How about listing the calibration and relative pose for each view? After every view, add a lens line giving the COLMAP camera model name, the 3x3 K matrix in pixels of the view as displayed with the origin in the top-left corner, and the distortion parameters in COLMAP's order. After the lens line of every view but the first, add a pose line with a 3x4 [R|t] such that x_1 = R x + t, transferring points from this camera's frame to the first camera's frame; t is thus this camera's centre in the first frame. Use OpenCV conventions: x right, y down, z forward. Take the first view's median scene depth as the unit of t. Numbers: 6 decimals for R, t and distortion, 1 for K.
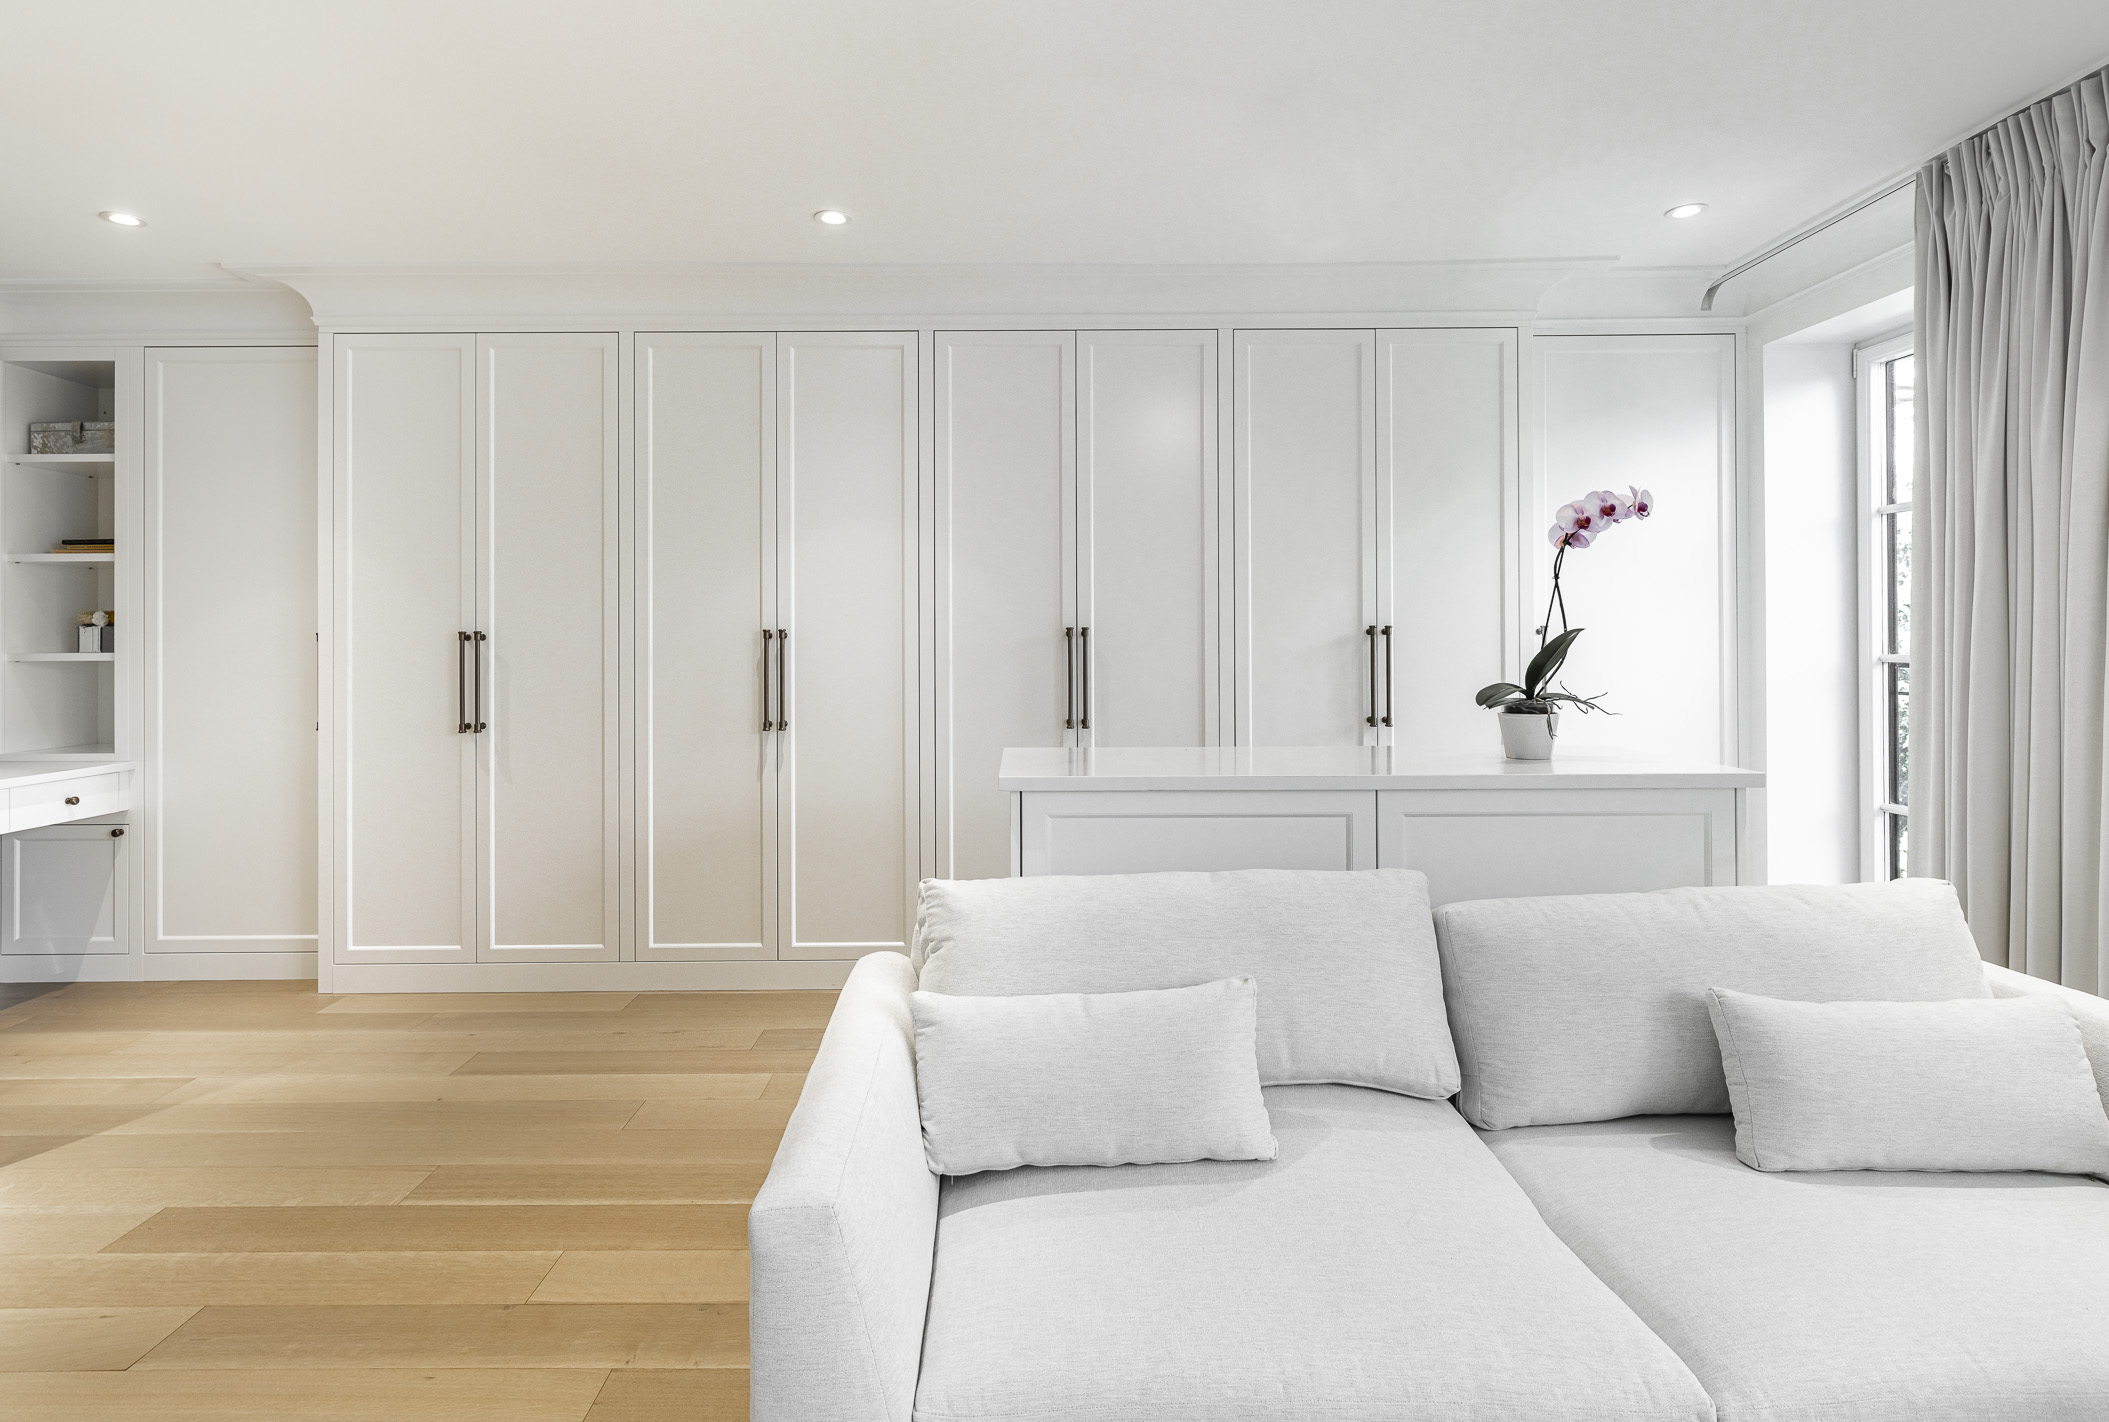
lens RADIAL K [[1769.0, 0, 1051.0], [0, 1769.0, 616.7], [0, 0, 1]] dist [0.000408, -0.000930]
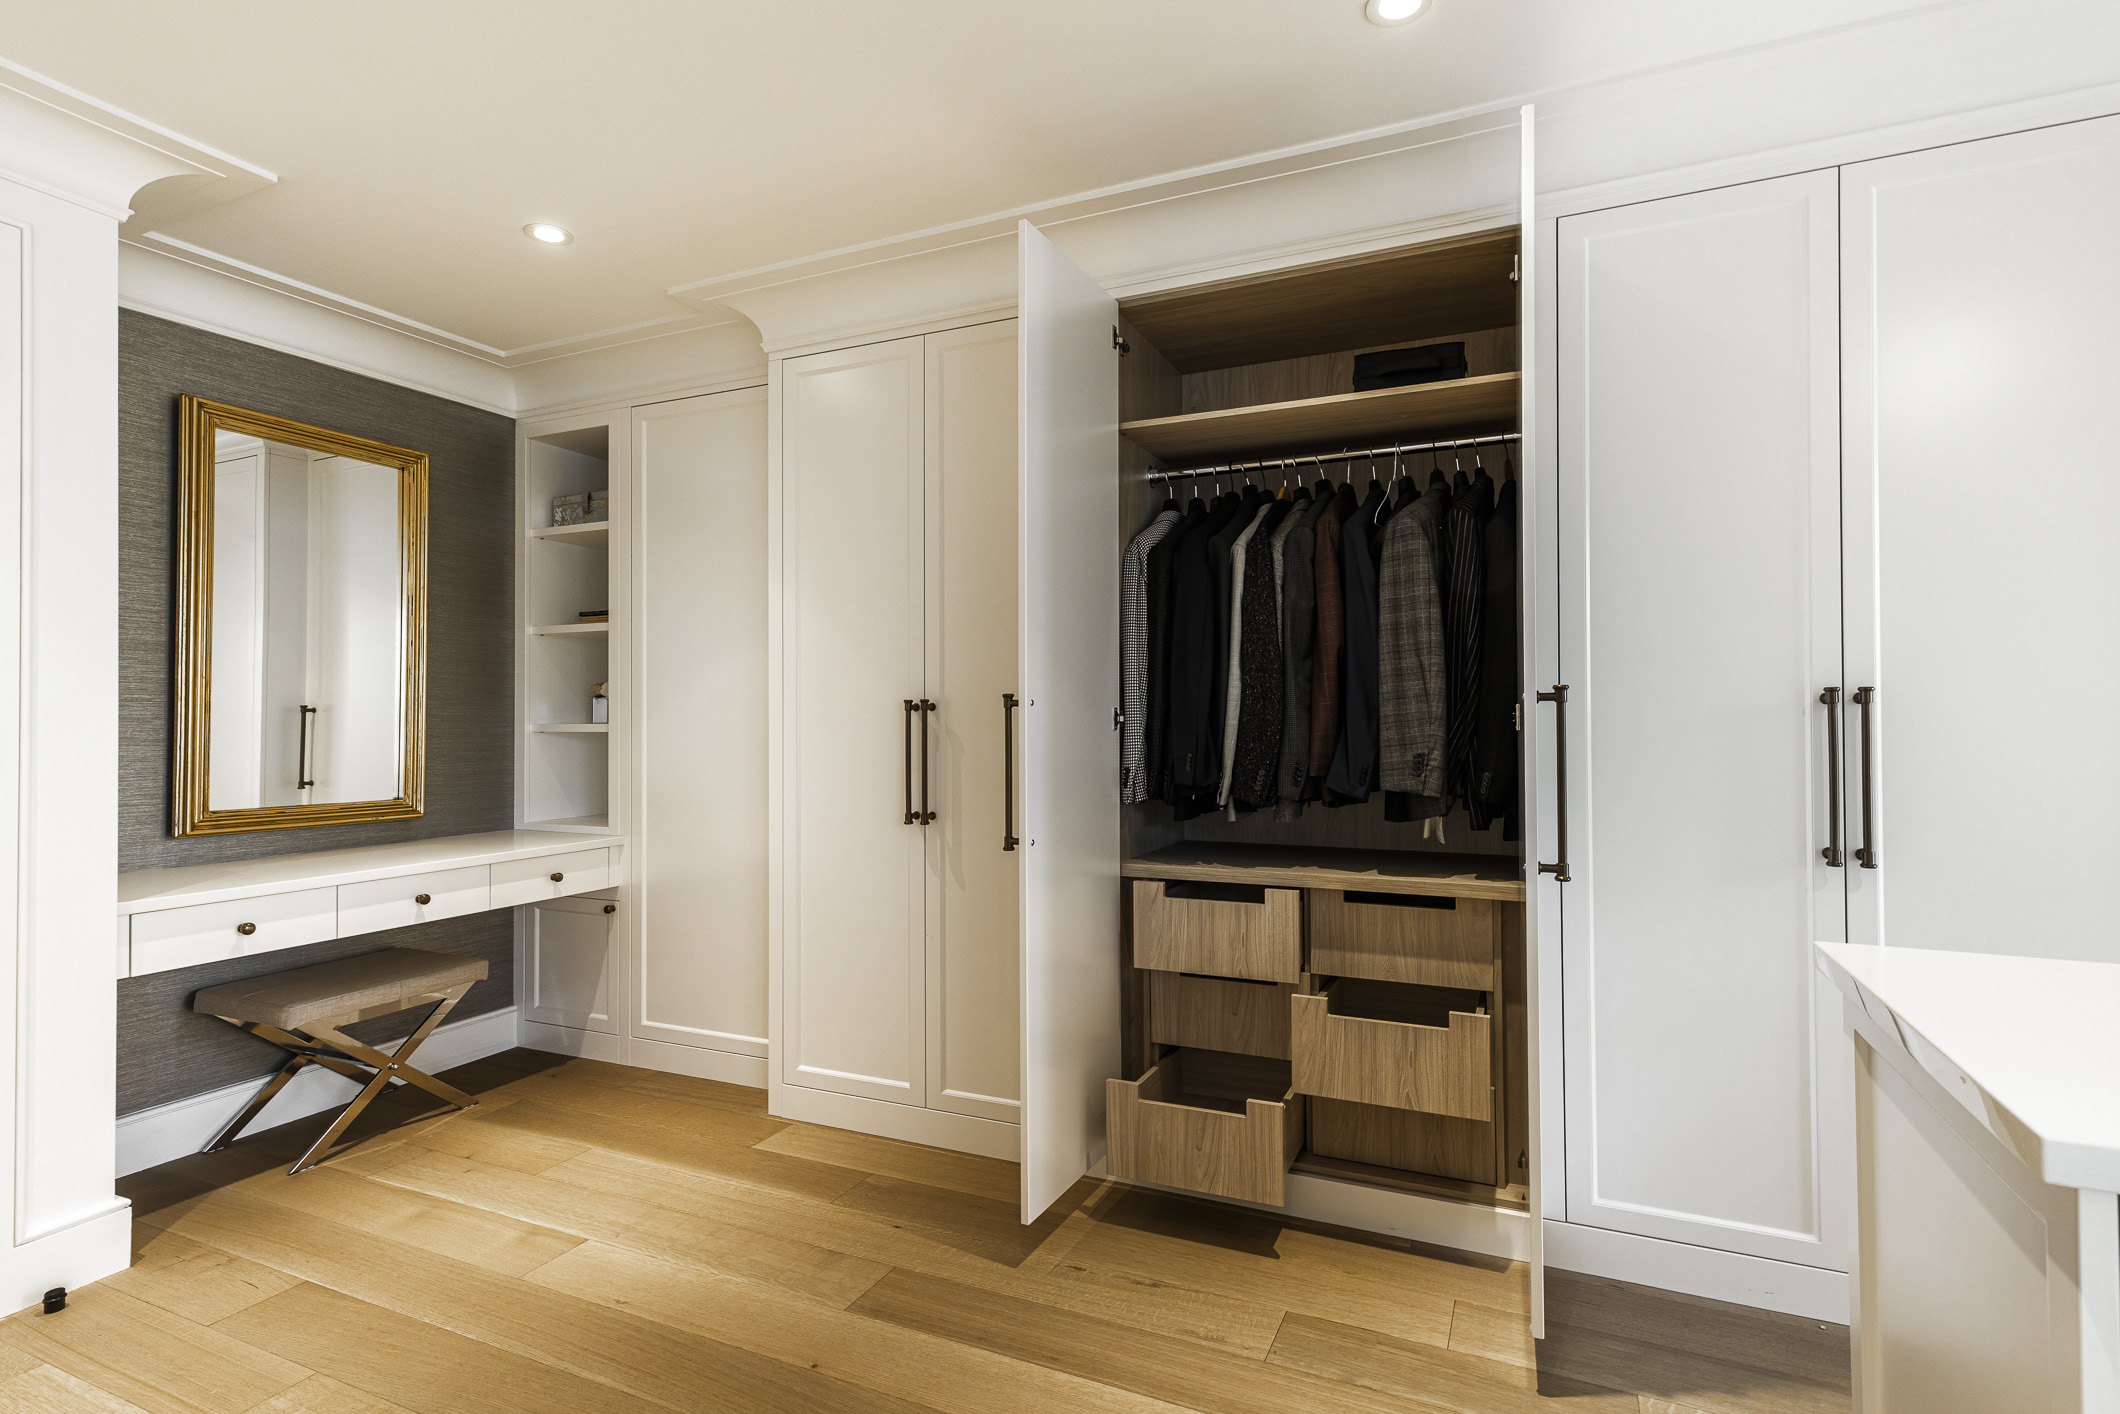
lens RADIAL K [[938.1, 0, 1060.0], [0, 938.1, 707.0], [0, 0, 1]] dist [0.019495, 0.000024]
pose [[0.920689, -0.002267, -0.390290, -0.098567], [0.004832, 0.999973, 0.005592, 0.009583], [0.390266, -0.007034, 0.920675, 0.625067]]
